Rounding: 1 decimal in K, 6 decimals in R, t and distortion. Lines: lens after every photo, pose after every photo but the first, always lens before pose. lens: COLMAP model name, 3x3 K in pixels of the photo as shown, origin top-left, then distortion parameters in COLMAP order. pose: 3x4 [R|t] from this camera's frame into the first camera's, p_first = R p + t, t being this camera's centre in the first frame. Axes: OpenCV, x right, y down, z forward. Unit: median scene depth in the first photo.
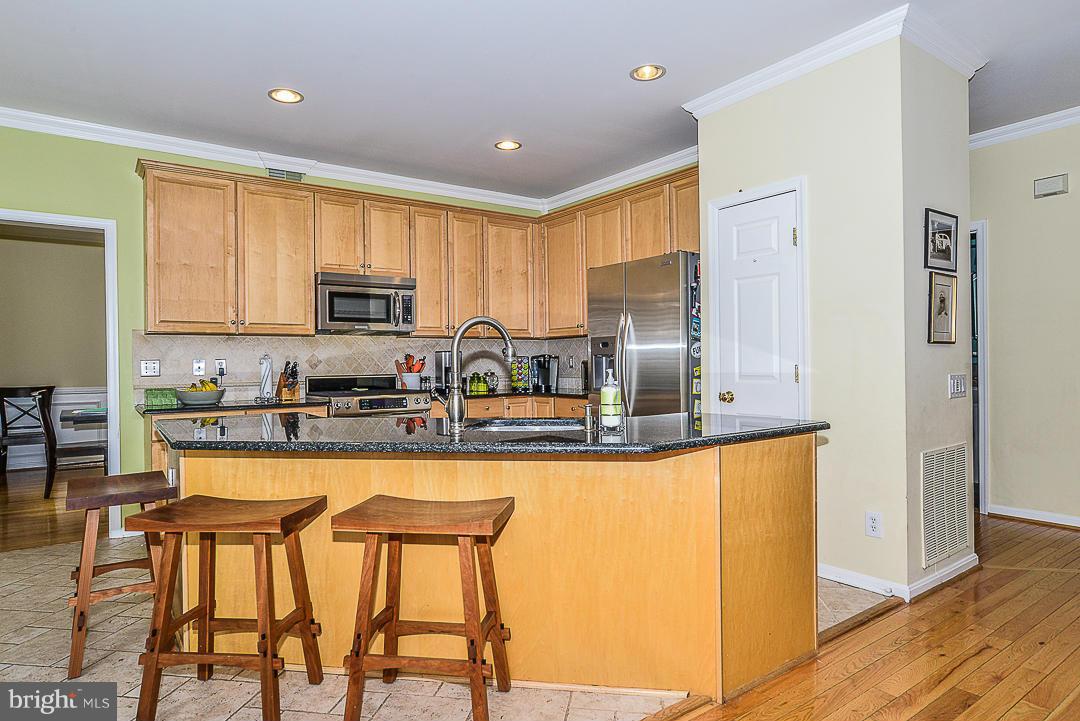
lens RADIAL K [[650.5, 0, 538.1], [0, 650.5, 366.0], [0, 0, 1]] dist [-0.023922, 0.005306]
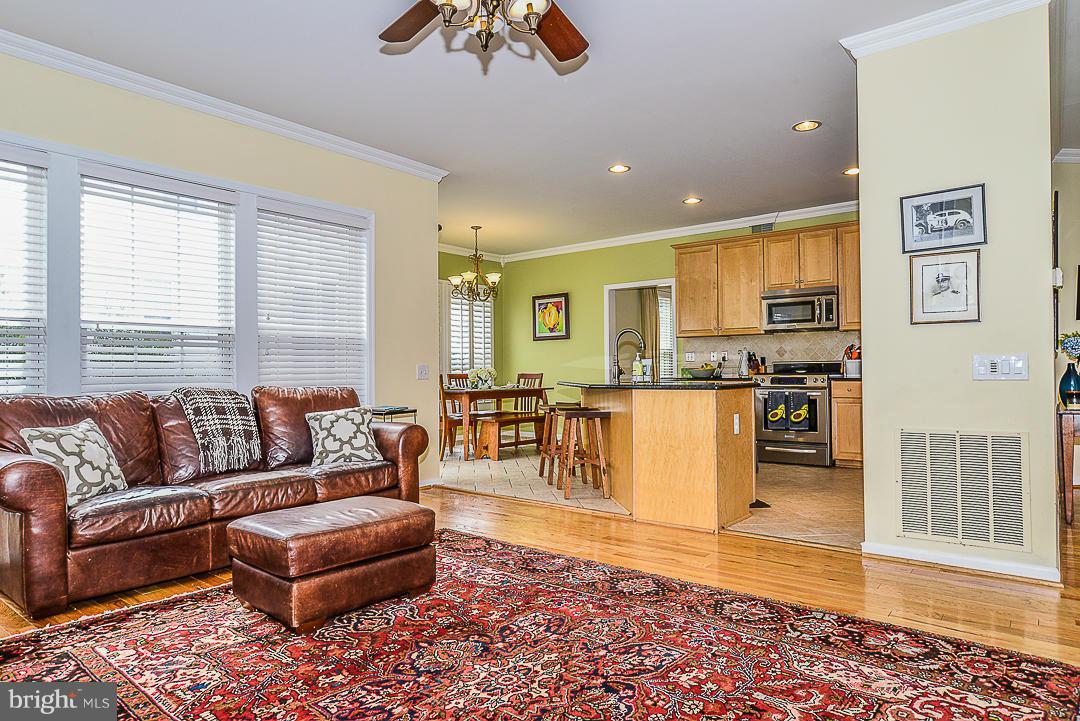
lens RADIAL K [[650.5, 0, 534.9], [0, 650.5, 363.7], [0, 0, 1]] dist [-0.023922, 0.005306]
pose [[0.274422, 0.001106, -0.961609, 0.938561], [0.001968, 0.999997, 0.001712, 0.017330], [0.961607, -0.002362, 0.274419, 0.086587]]
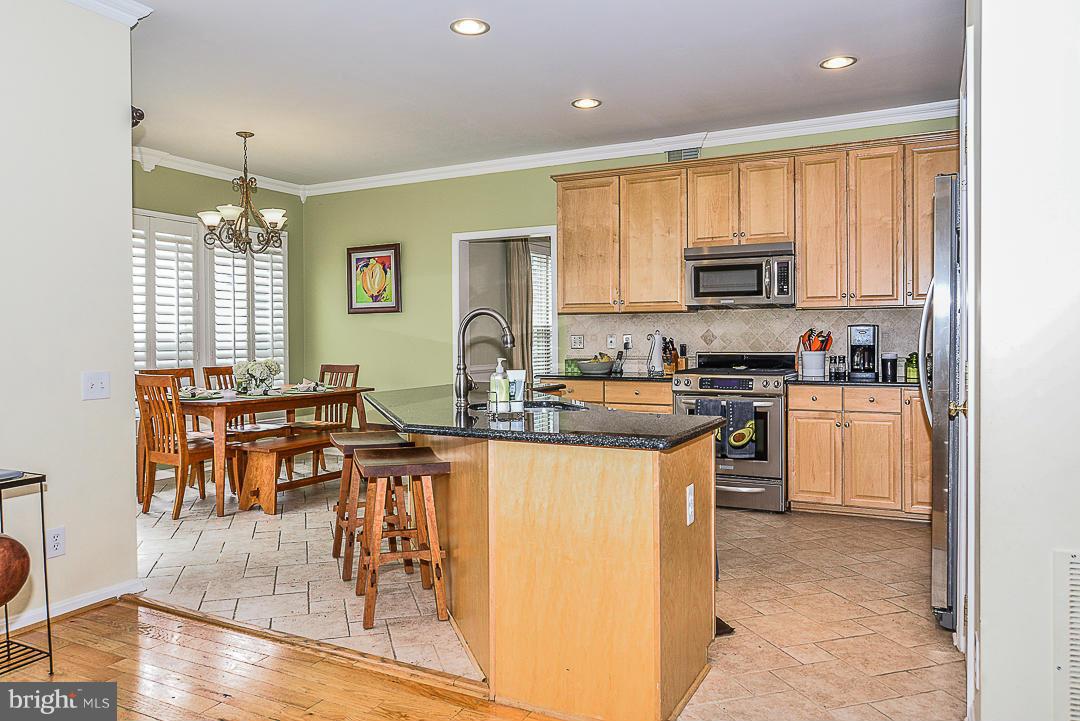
lens RADIAL K [[754.3, 0, 535.0], [0, 754.3, 352.3], [0, 0, 1]] dist [-0.016362, 0.002151]
pose [[0.459050, 0.029436, -0.887922, 0.583560], [-0.002118, 0.999484, 0.032040, -0.020833], [0.888408, -0.012827, 0.458876, 0.254734]]
